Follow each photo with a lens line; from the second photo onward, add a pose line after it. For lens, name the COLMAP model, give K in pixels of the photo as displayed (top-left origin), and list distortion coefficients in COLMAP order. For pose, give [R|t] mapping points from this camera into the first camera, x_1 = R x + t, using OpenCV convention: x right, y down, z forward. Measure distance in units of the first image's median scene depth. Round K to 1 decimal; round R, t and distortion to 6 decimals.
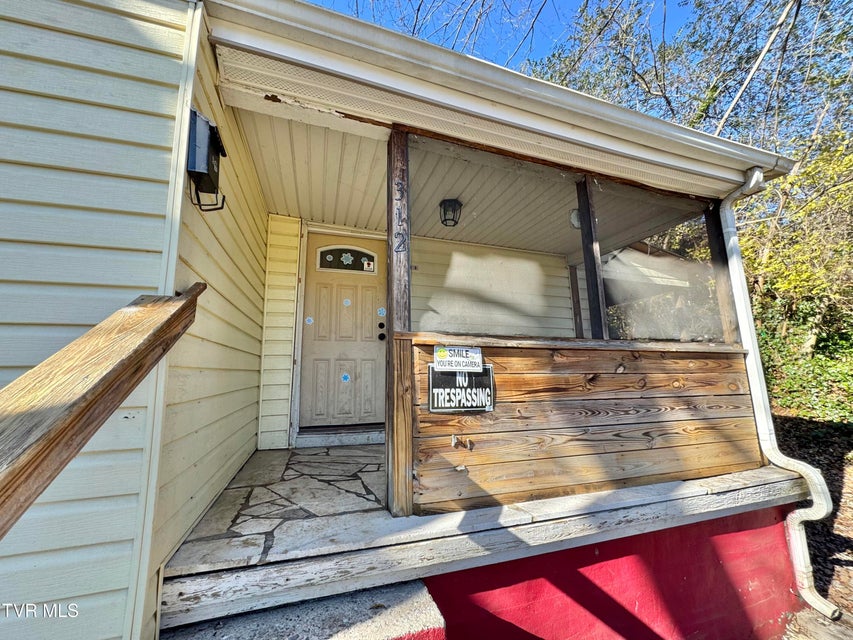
lens RADIAL K [[339.9, 0, 426.5], [0, 339.9, 320.0], [0, 0, 1]] dist [-0.001571, -0.000062]
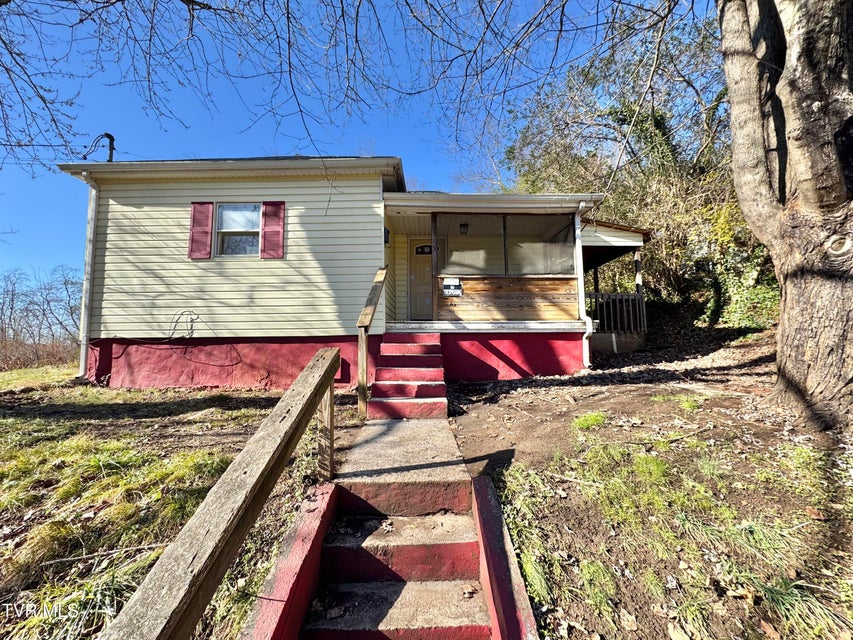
lens RADIAL K [[339.9, 0, 426.5], [0, 339.9, 320.0], [0, 0, 1]] dist [-0.001571, -0.000062]
pose [[0.952922, -0.021583, -0.302445, 0.769866], [0.047853, 0.995668, 0.079719, 0.186901], [0.299414, -0.090439, 0.949827, -2.094592]]
